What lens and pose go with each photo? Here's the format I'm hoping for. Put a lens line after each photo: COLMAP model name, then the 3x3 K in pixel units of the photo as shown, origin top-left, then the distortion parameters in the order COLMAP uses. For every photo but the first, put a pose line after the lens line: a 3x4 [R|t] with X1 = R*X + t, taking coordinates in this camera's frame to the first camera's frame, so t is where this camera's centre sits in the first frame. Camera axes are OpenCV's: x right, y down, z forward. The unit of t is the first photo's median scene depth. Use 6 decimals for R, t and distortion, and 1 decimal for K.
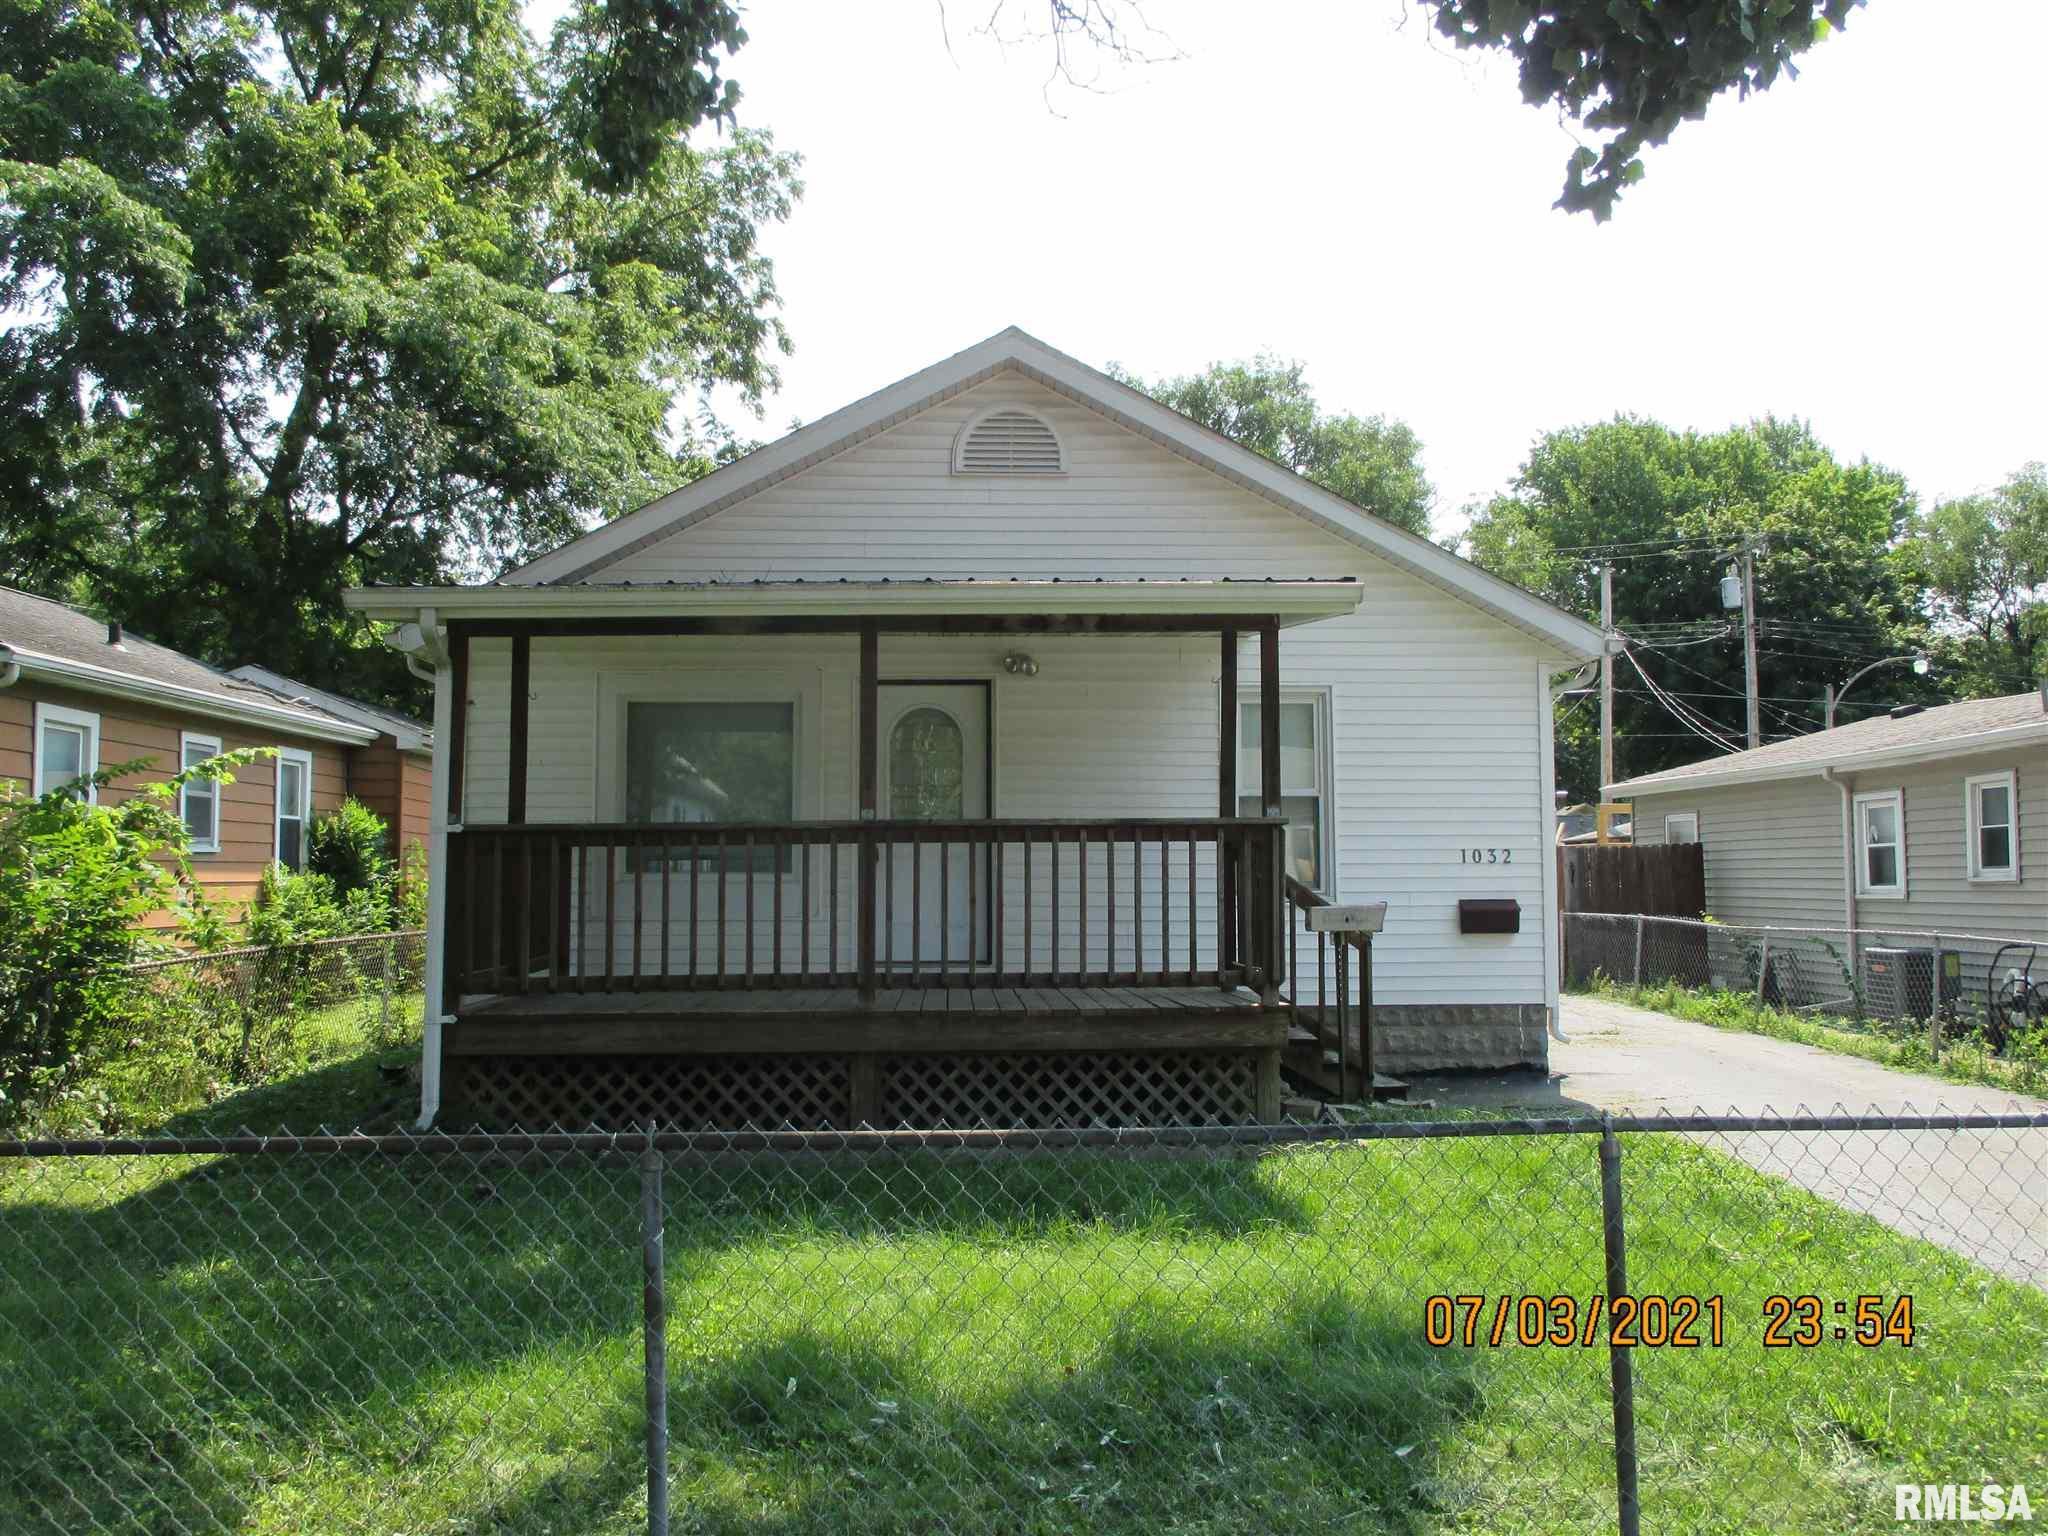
lens RADIAL K [[1695.0, 0, 1024.0], [0, 1695.0, 768.0], [0, 0, 1]] dist [-0.015084, -0.027064]
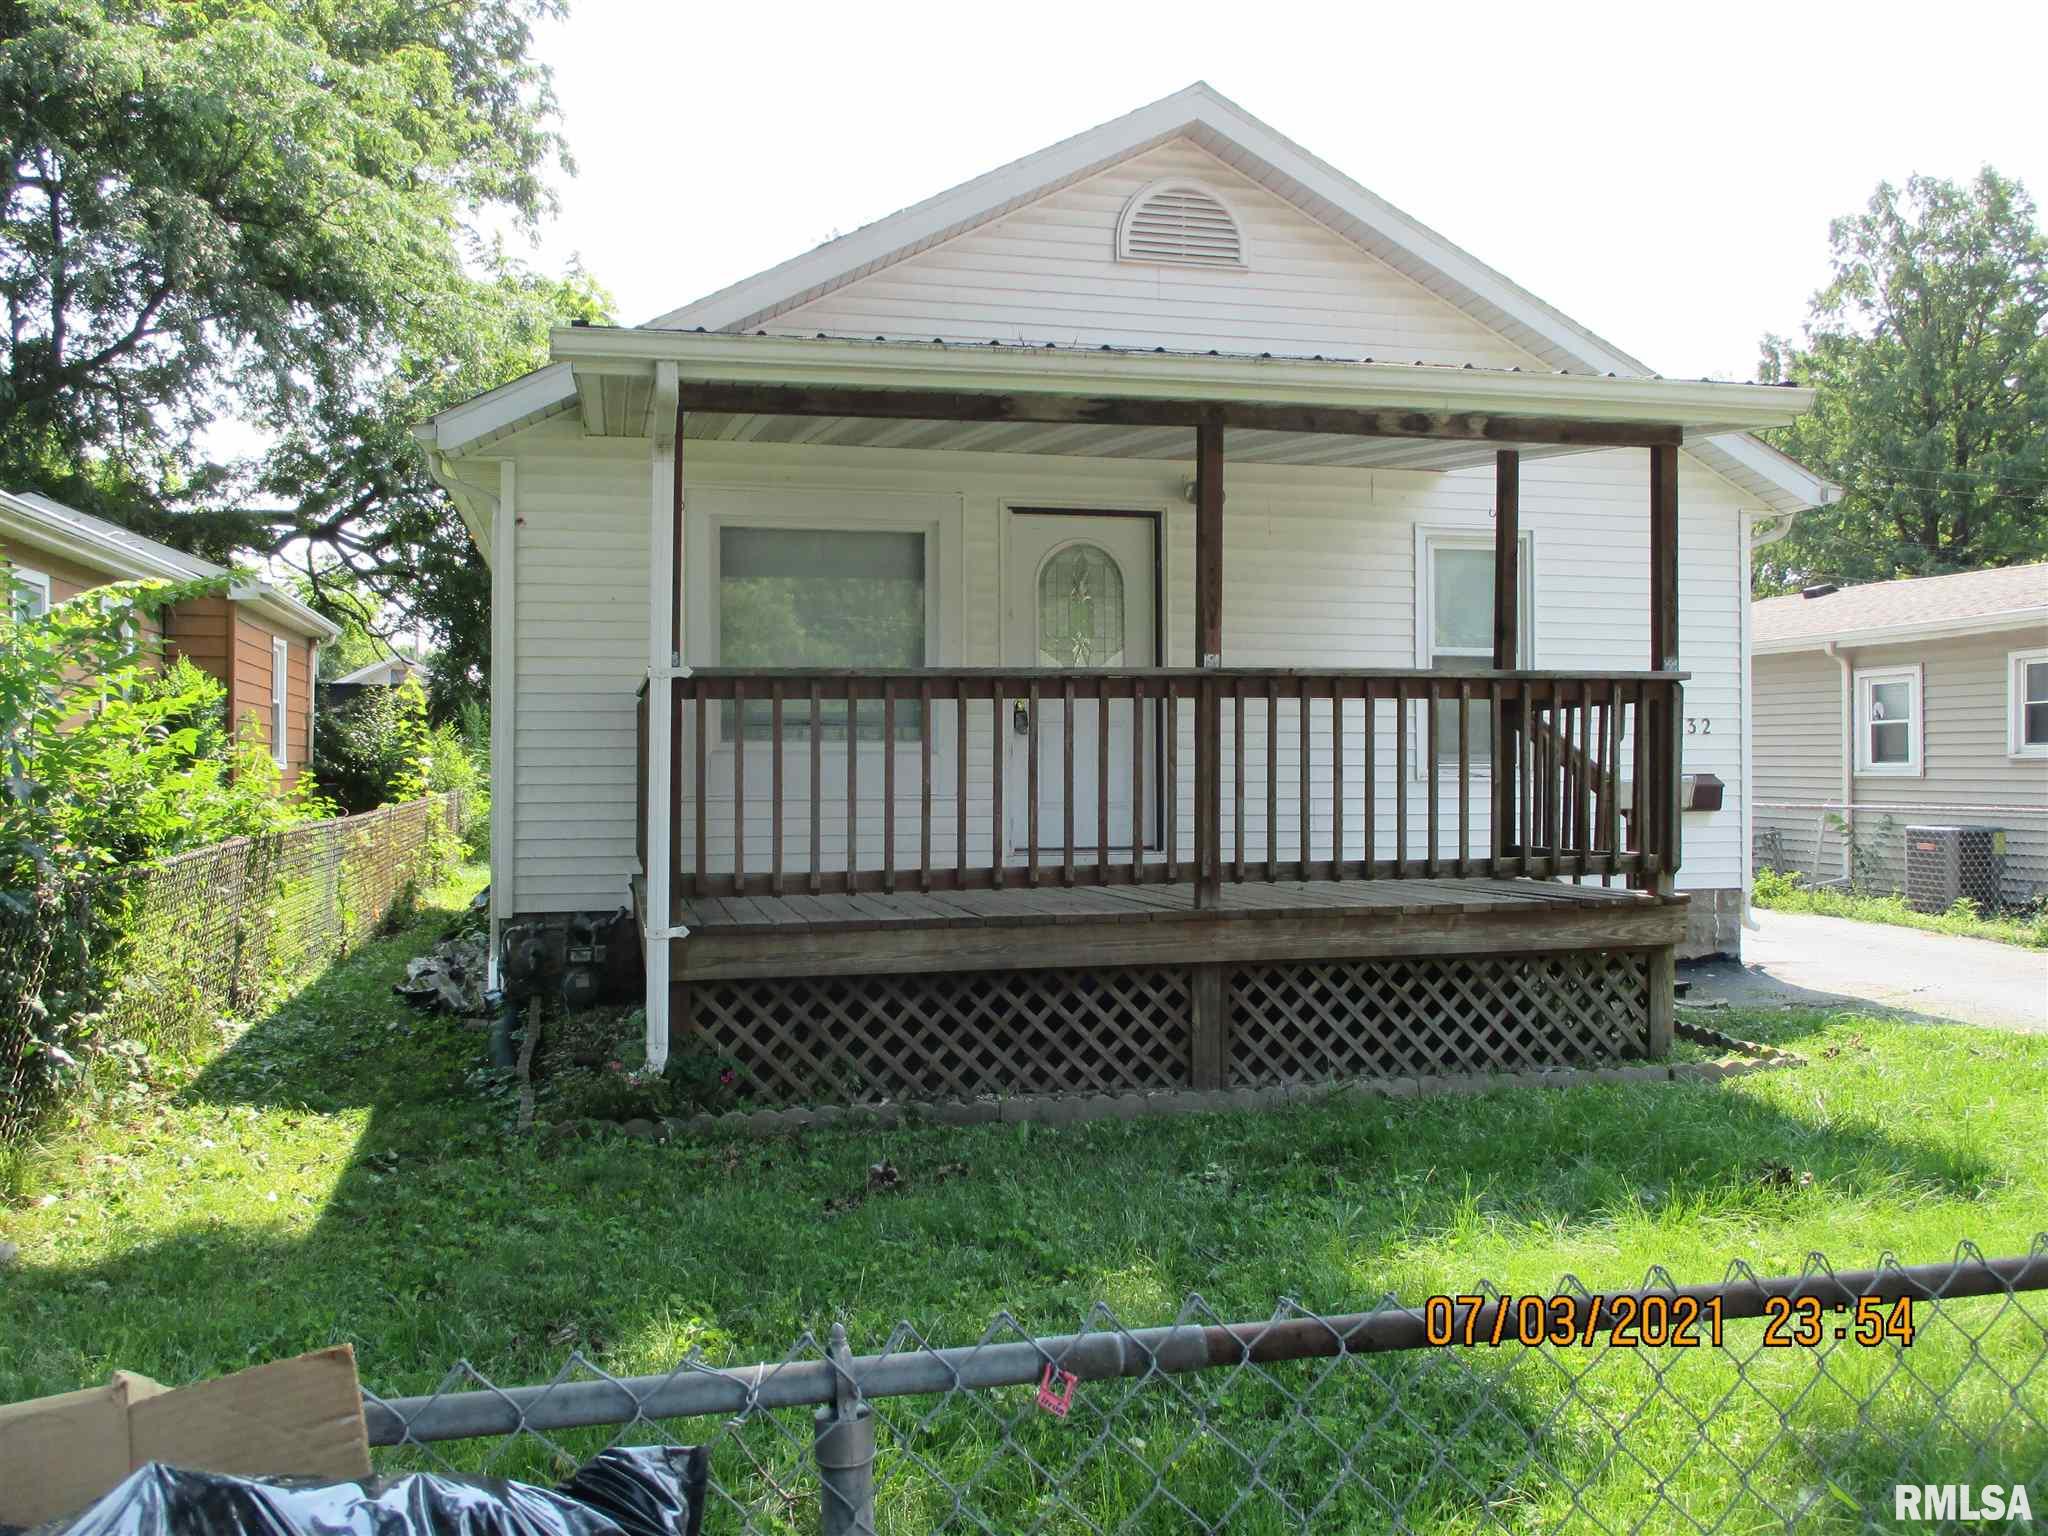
lens RADIAL K [[1695.0, 0, 1024.0], [0, 1695.0, 768.0], [0, 0, 1]] dist [-0.015084, -0.027064]
pose [[0.980827, -0.000556, 0.194879, -0.248282], [-0.012535, 0.997745, 0.065937, 0.019621], [-0.194477, -0.067116, 0.978608, 0.186736]]
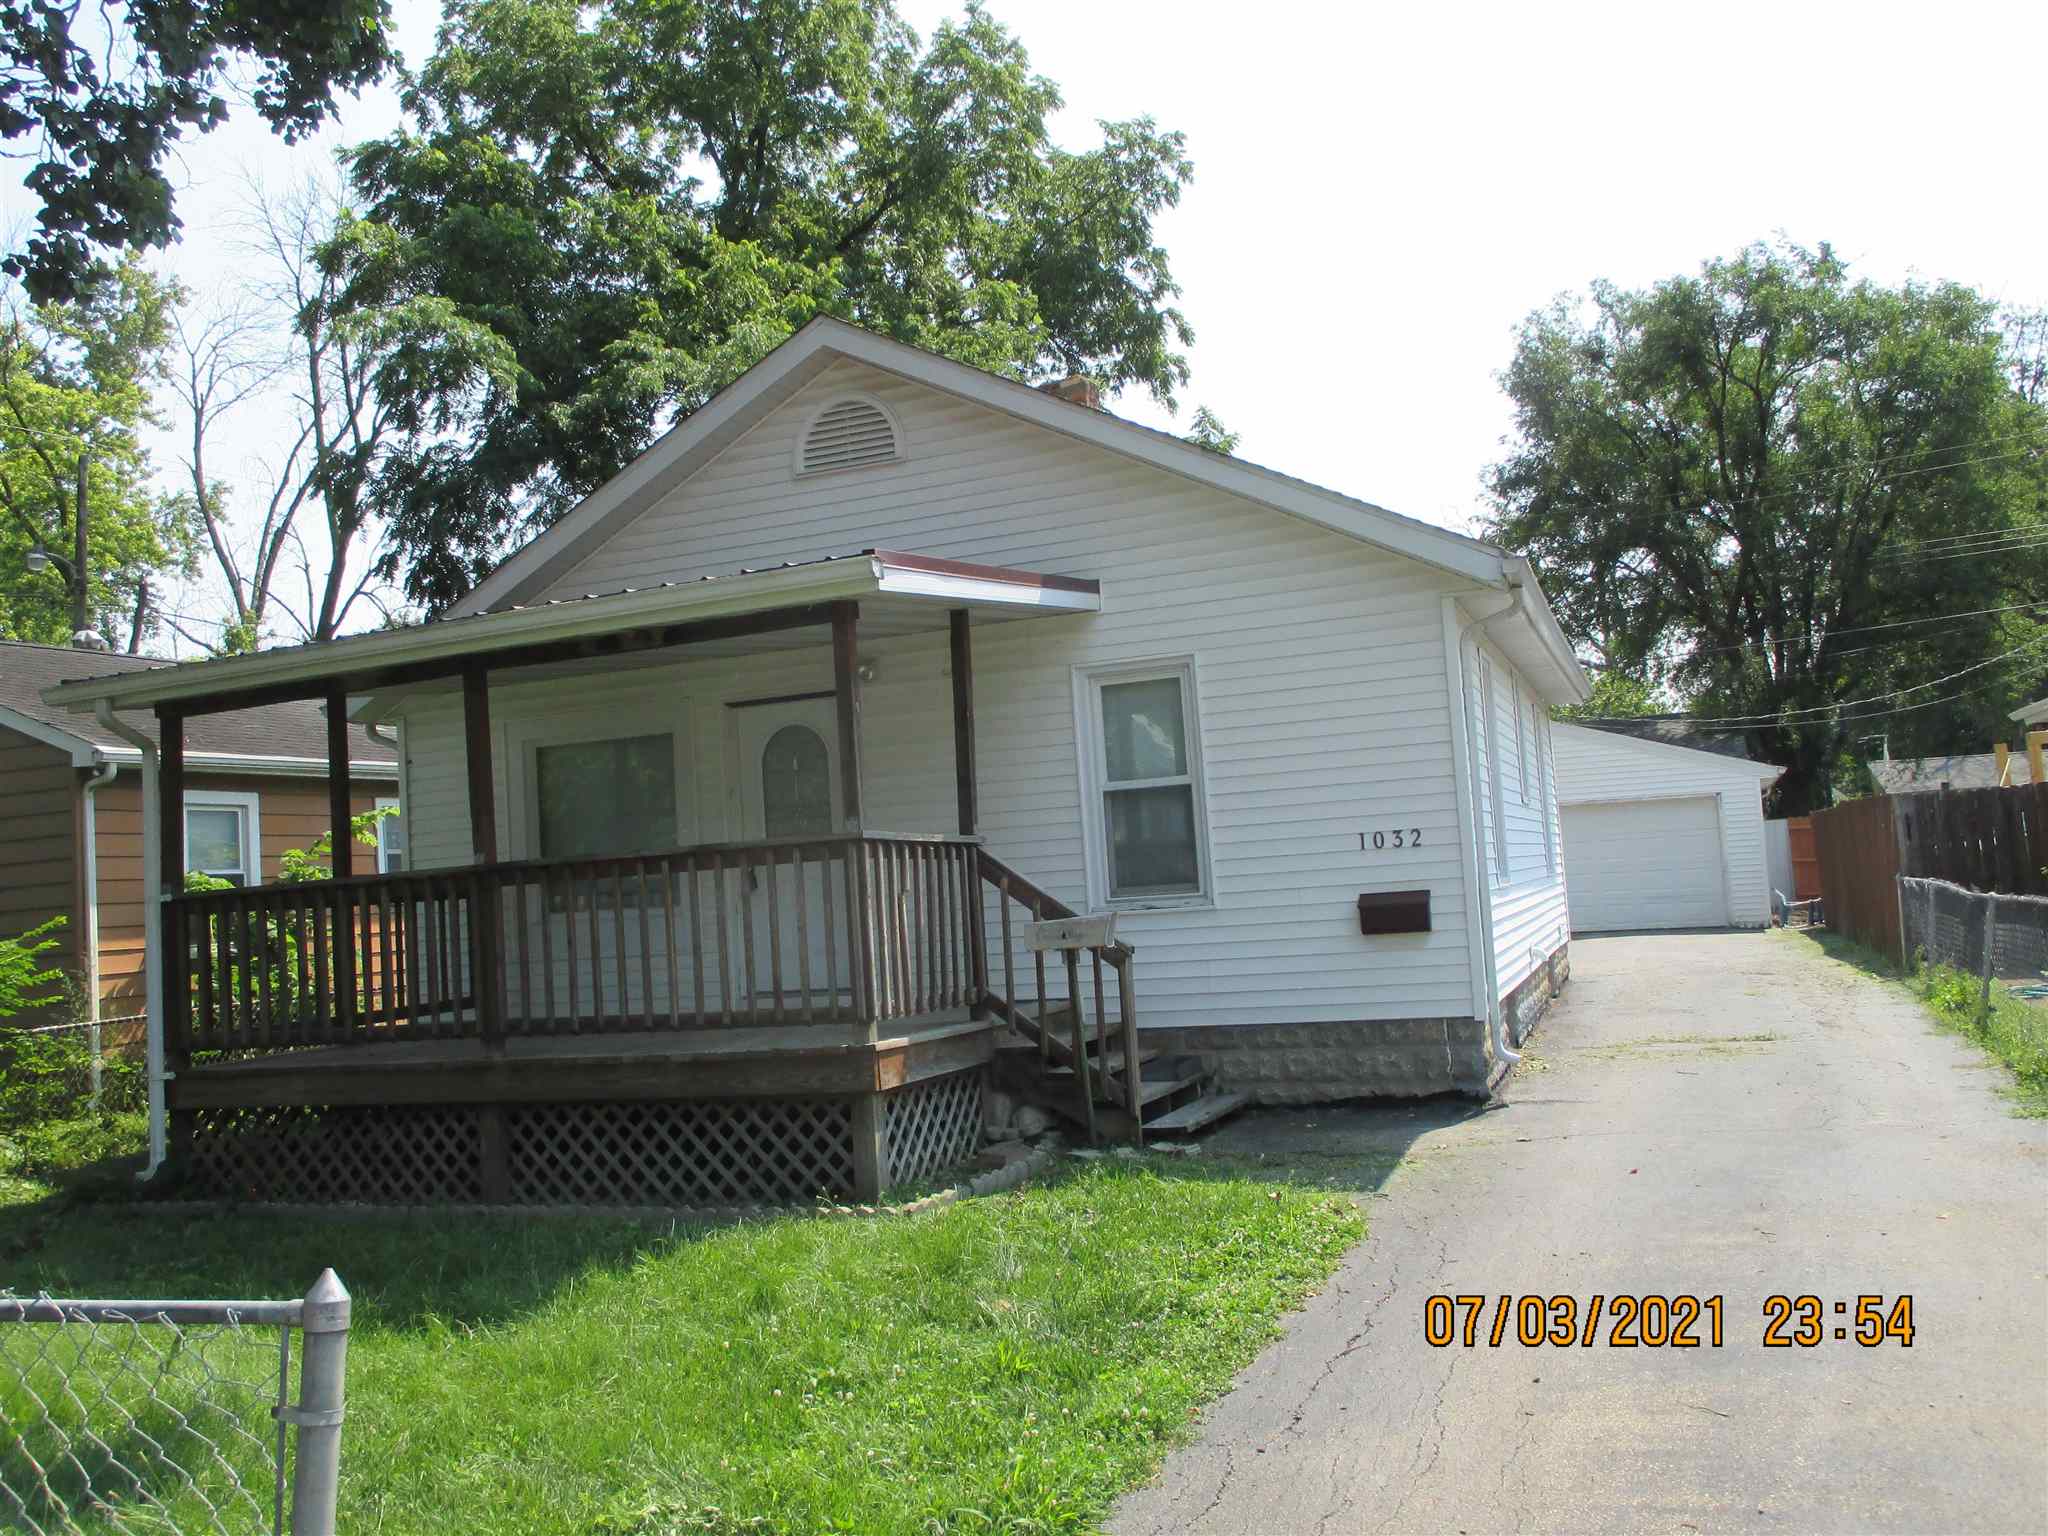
lens RADIAL K [[1694.1, 0, 1027.3], [0, 1694.1, 796.9], [0, 0, 1]] dist [-0.016097, -0.009819]
pose [[0.915381, -0.080672, -0.394422, 0.437875], [0.089890, 0.995940, 0.004917, 0.011625], [0.392424, -0.039956, 0.918916, 0.176035]]
